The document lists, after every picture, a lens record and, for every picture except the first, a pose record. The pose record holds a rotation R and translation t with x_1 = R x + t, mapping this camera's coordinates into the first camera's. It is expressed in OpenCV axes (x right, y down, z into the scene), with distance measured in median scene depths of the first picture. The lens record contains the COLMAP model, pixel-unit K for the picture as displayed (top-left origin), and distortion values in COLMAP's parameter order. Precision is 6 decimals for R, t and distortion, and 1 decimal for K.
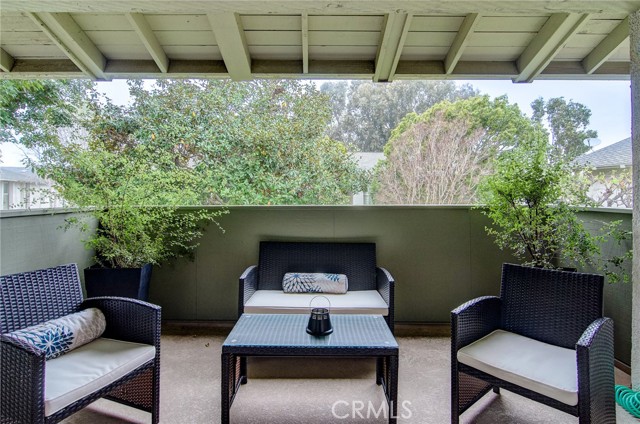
lens RADIAL K [[336.2, 0, 320.7], [0, 336.2, 189.2], [0, 0, 1]] dist [0.001763, -0.000173]
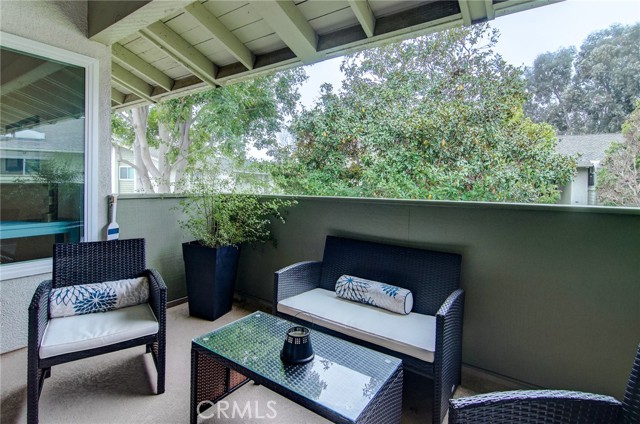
lens RADIAL K [[321.5, 0, 319.8], [0, 321.5, 191.2], [0, 0, 1]] dist [-0.000813, -0.001185]
pose [[0.822192, 0.021656, -0.568798, 0.103140], [-0.005168, 0.999519, 0.030584, 0.002501], [0.569186, -0.022207, 0.821909, 0.093513]]
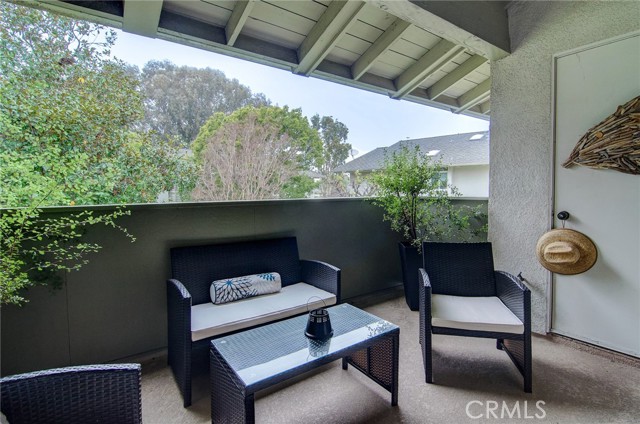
lens RADIAL K [[312.2, 0, 319.6], [0, 312.2, 201.5], [0, 0, 1]] dist [0.000156, -0.000525]
pose [[0.811602, -0.026802, 0.583596, -0.110870], [-0.000658, 0.998905, 0.046790, 0.003738], [-0.584210, -0.038359, 0.810695, 0.070279]]
